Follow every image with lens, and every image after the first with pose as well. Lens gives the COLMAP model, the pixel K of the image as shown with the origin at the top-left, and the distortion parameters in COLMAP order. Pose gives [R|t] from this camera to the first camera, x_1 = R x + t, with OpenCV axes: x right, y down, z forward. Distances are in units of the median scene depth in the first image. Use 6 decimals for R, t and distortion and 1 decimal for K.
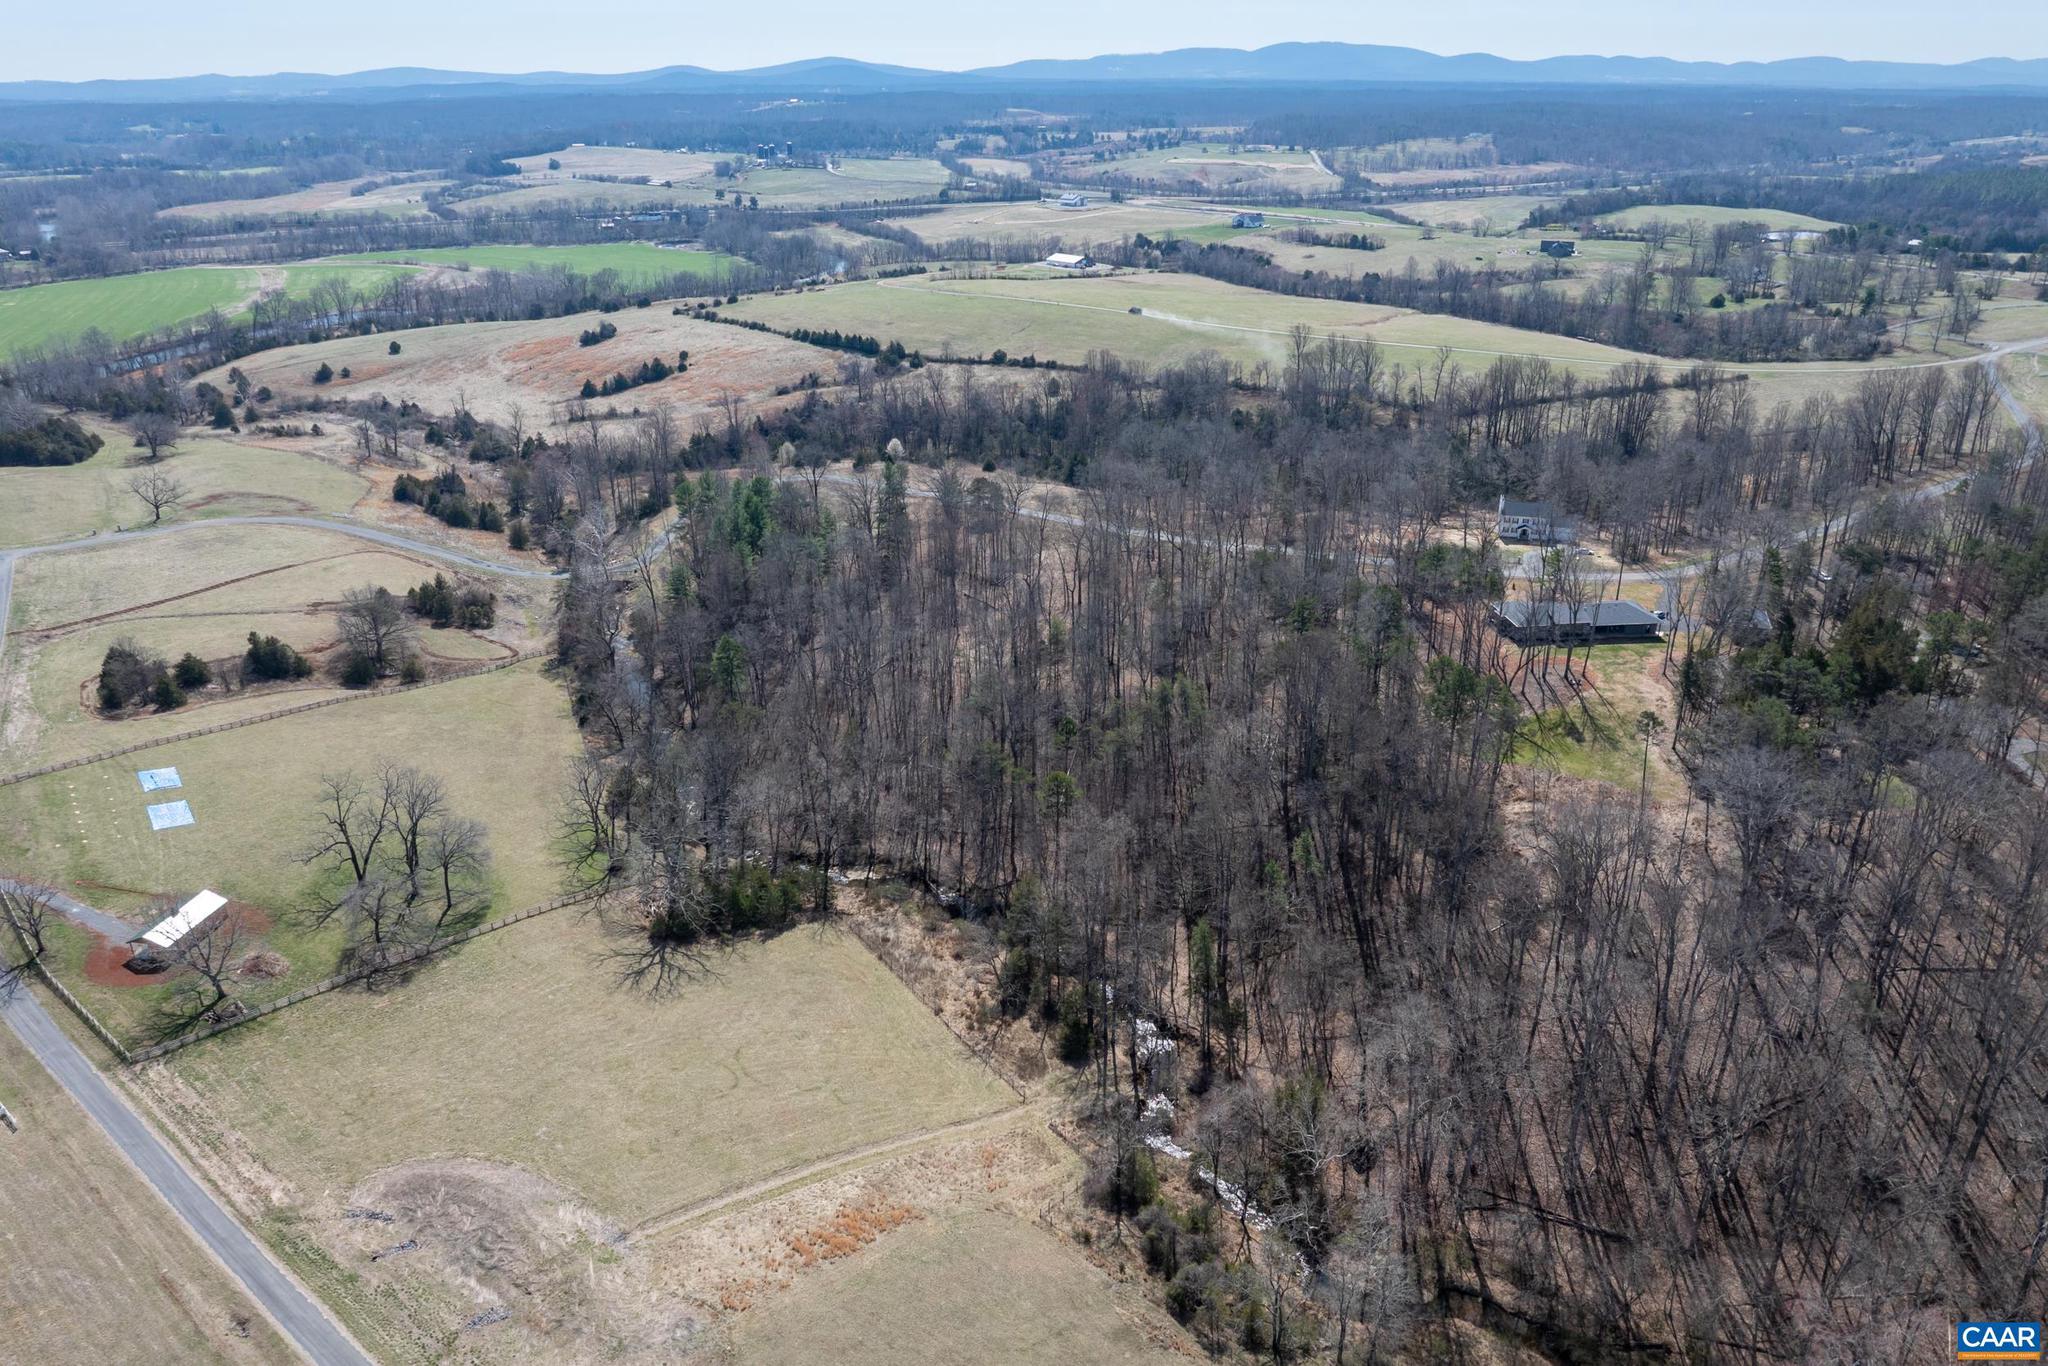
lens RADIAL K [[1477.2, 0, 1020.7], [0, 1477.2, 717.1], [0, 0, 1]] dist [-0.058043, 0.021305]
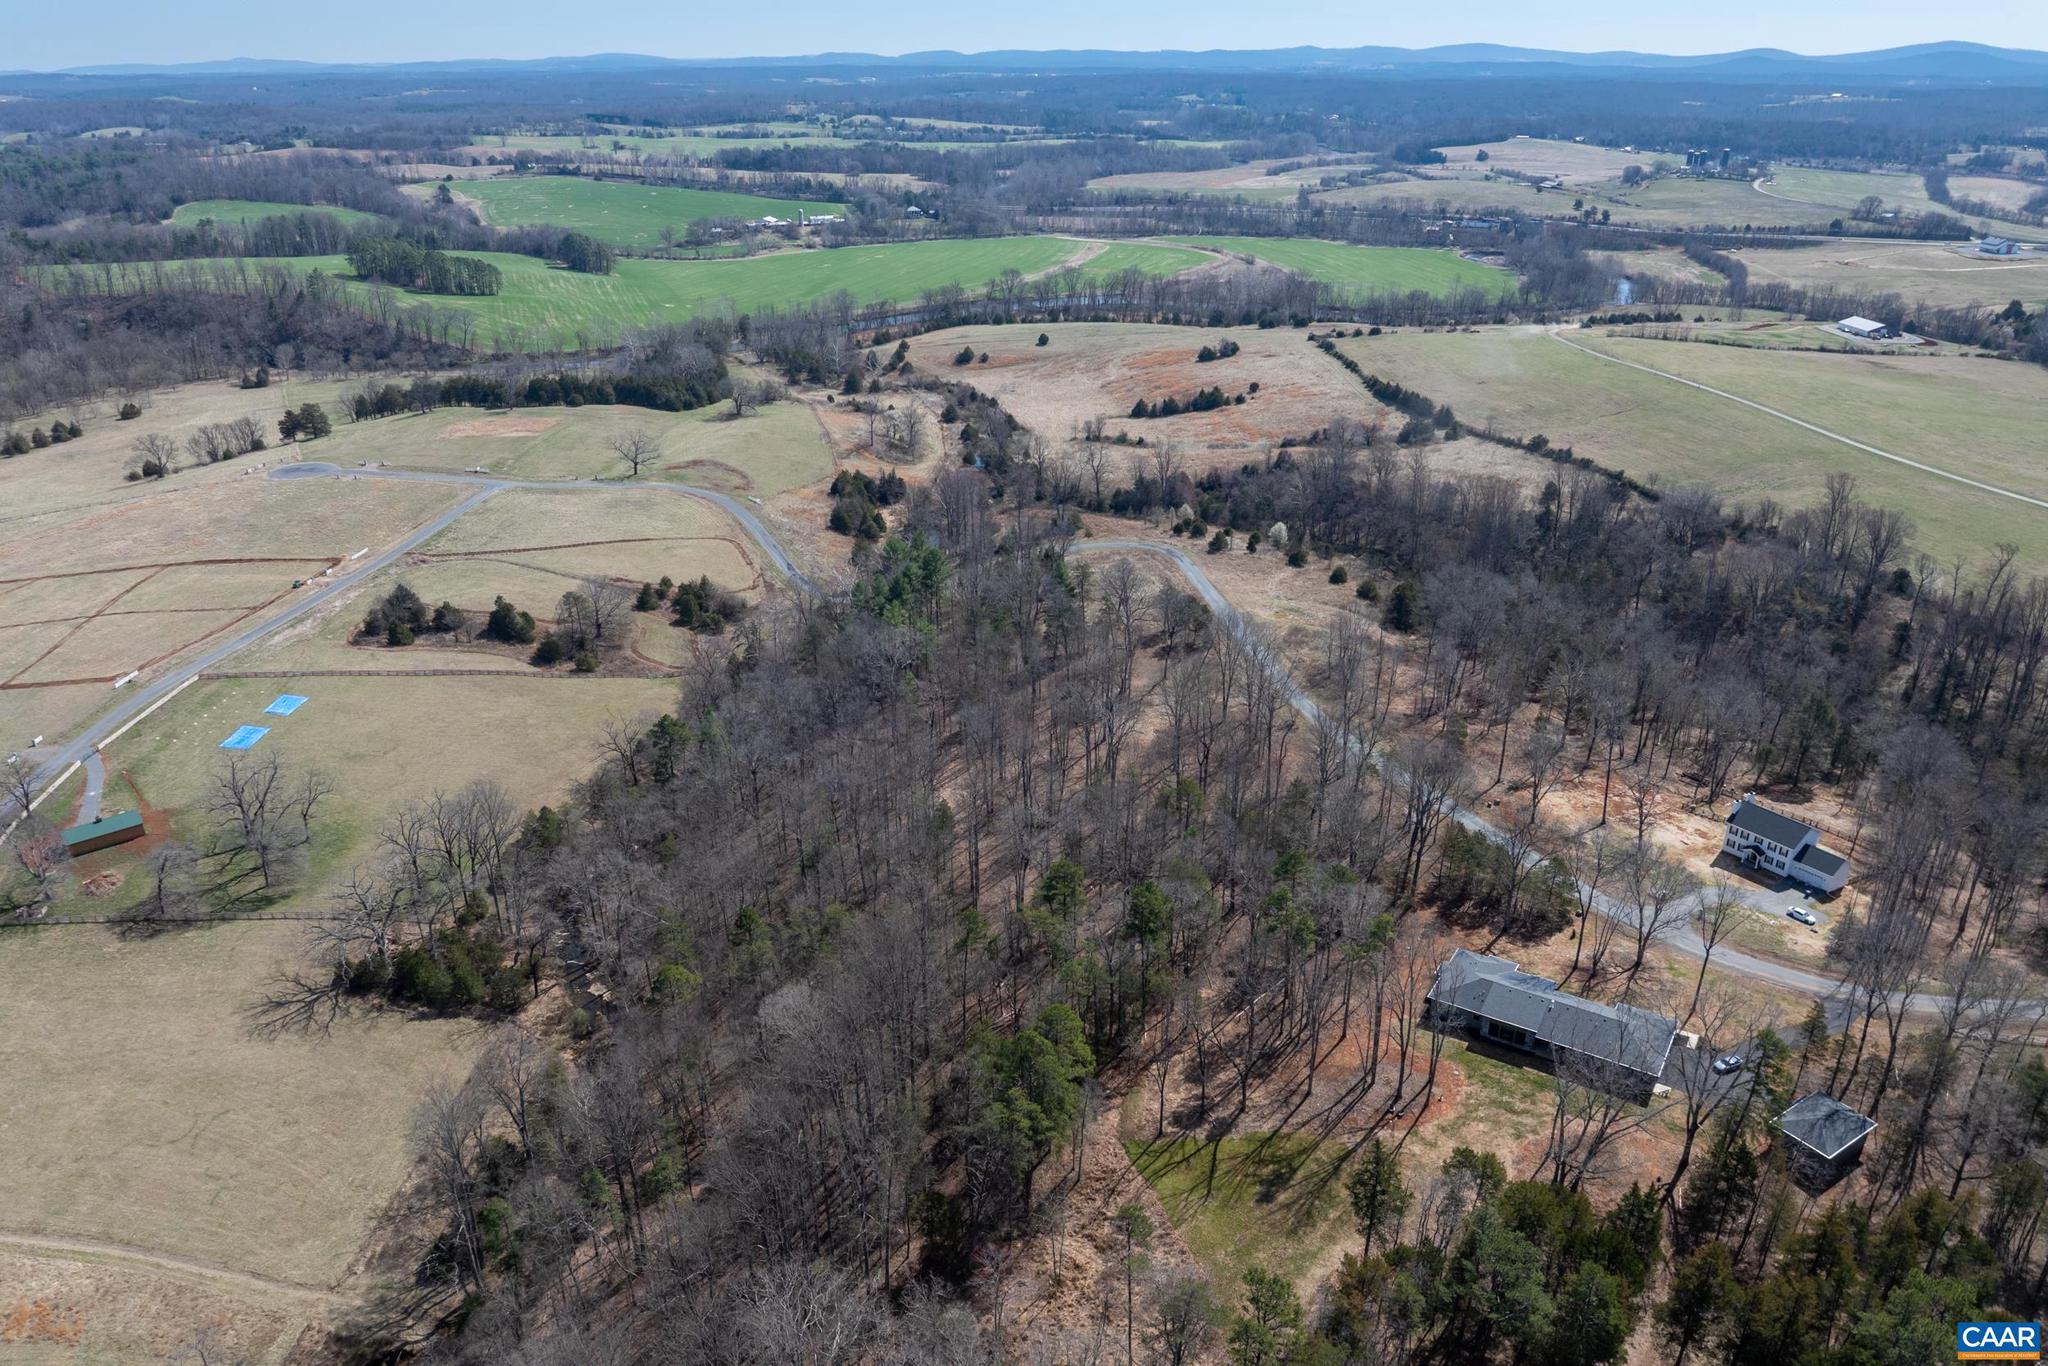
lens RADIAL K [[1477.2, 0, 1020.7], [0, 1477.2, 717.1], [0, 0, 1]] dist [-0.058043, 0.021305]
pose [[0.776067, 0.258965, -0.575028, 0.254985], [-0.249892, 0.963440, 0.096629, -0.094648], [0.579028, 0.068705, 0.812407, 0.154947]]
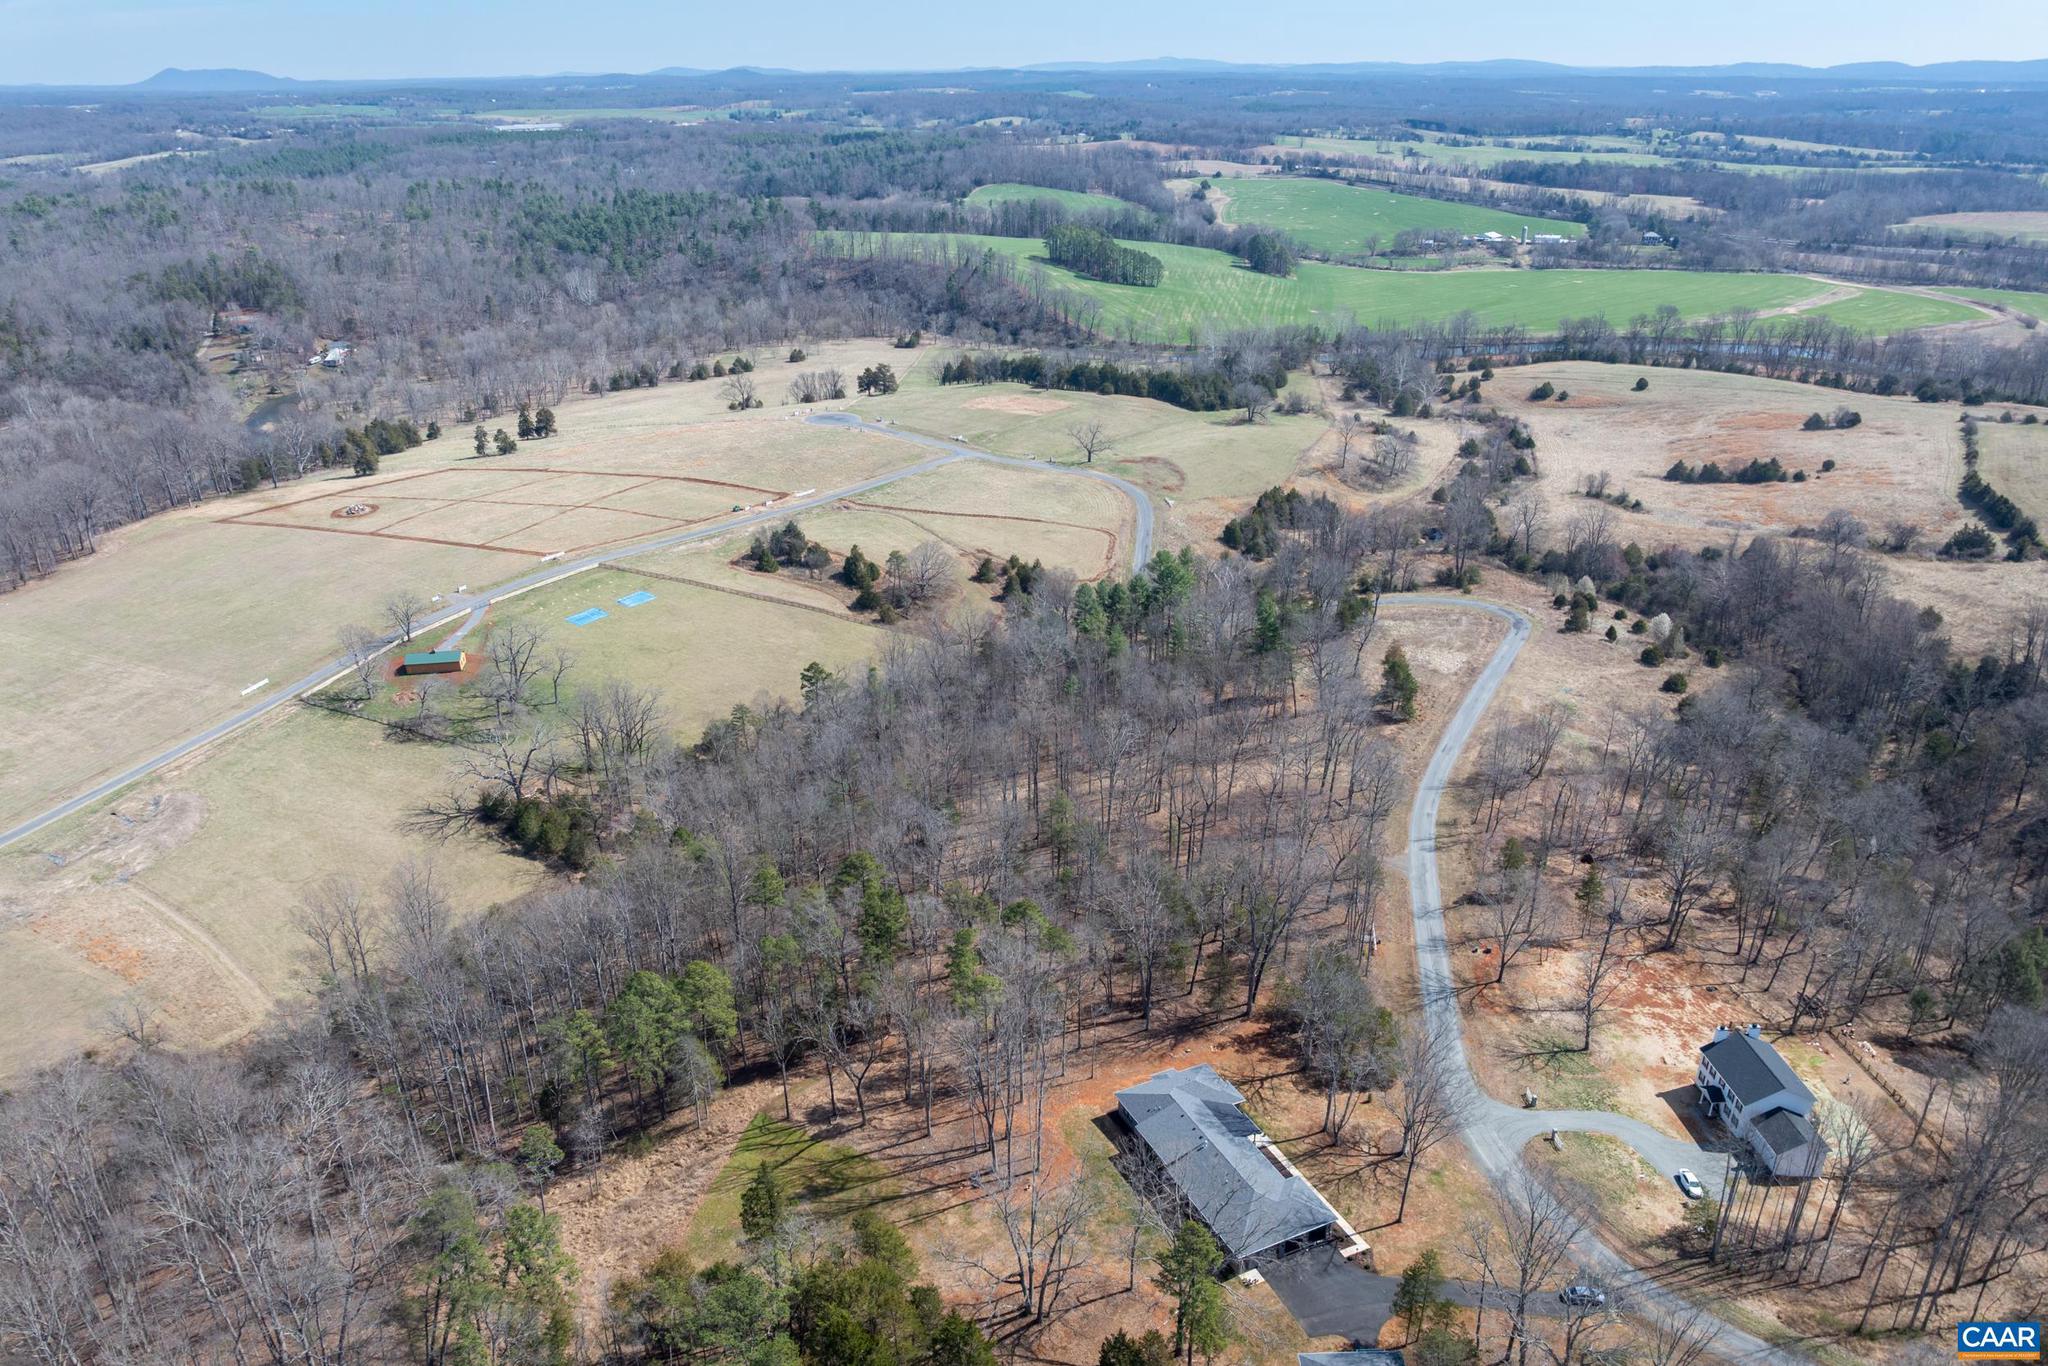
lens RADIAL K [[1477.2, 0, 1020.7], [0, 1477.2, 717.1], [0, 0, 1]] dist [-0.058043, 0.021305]
pose [[0.314239, 0.385771, -0.867430, 0.383300], [-0.372707, 0.890486, 0.261006, -0.168521], [0.873122, 0.241279, 0.423605, 0.313156]]
